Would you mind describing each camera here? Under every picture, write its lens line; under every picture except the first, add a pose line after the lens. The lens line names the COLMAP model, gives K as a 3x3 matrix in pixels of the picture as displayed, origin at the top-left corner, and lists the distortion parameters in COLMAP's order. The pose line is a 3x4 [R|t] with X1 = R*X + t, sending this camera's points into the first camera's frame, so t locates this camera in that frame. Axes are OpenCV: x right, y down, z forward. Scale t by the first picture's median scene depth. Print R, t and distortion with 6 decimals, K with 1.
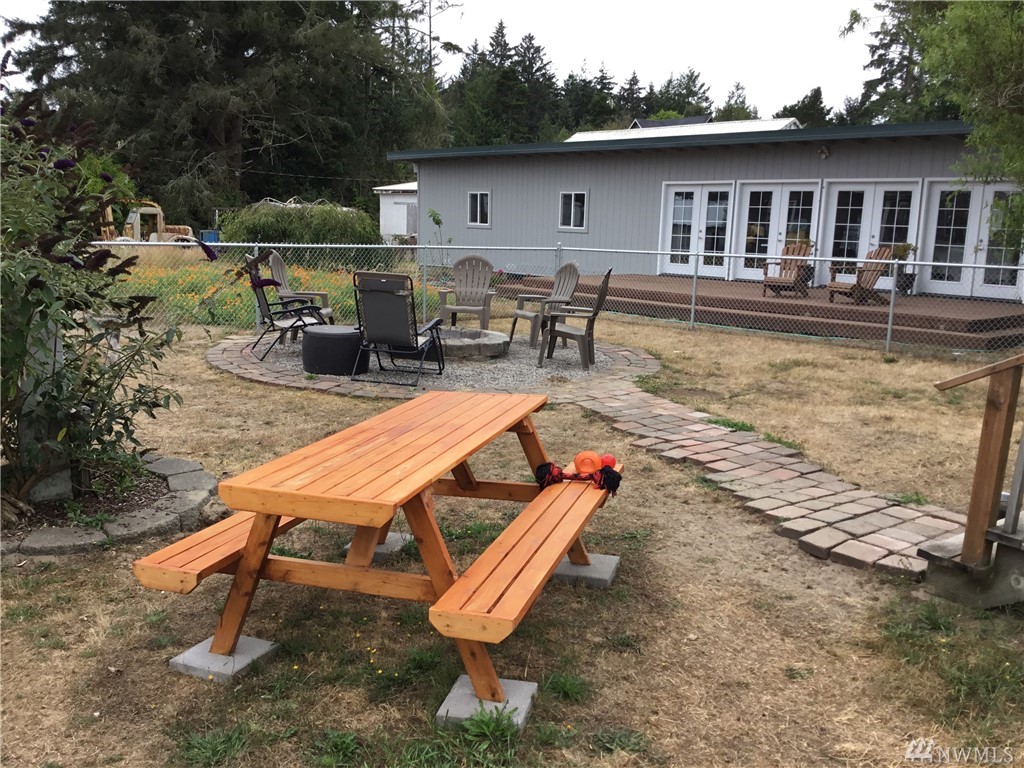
lens RADIAL K [[933.5, 0, 520.7], [0, 933.5, 387.7], [0, 0, 1]] dist [0.107973, -0.205743]
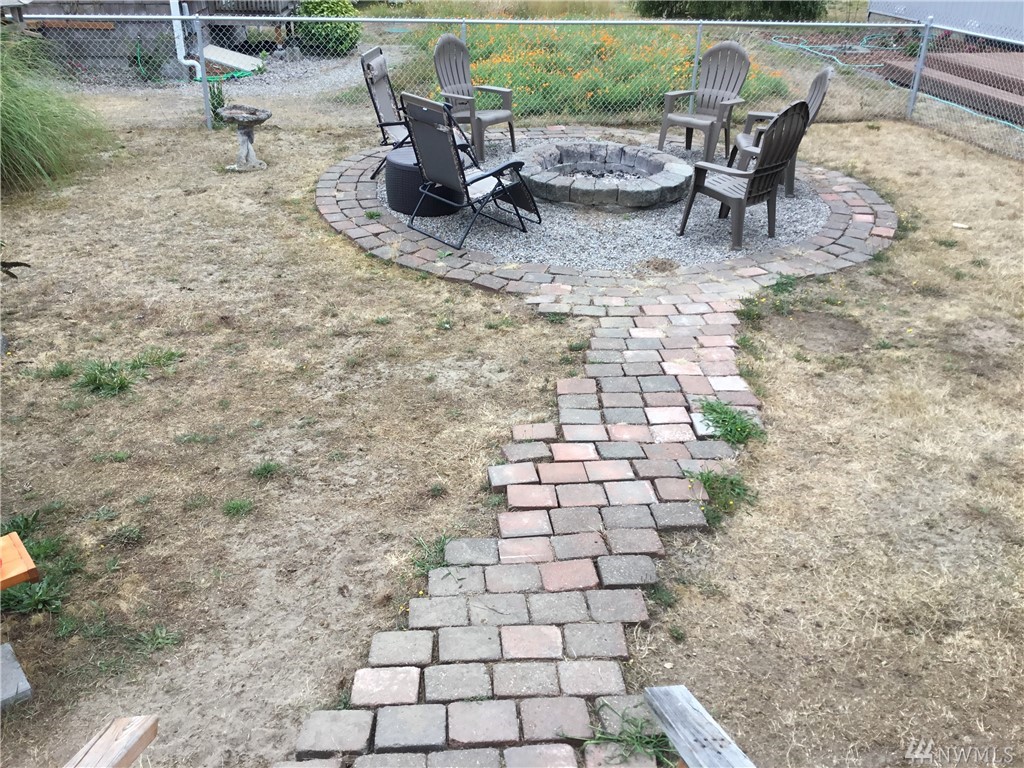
lens RADIAL K [[933.5, 0, 520.7], [0, 933.5, 387.7], [0, 0, 1]] dist [0.107973, -0.205743]
pose [[0.835756, 0.247731, -0.490042, 0.497758], [-0.100498, 0.946380, 0.307026, -0.197918], [0.539826, -0.207350, 0.815839, 0.490189]]
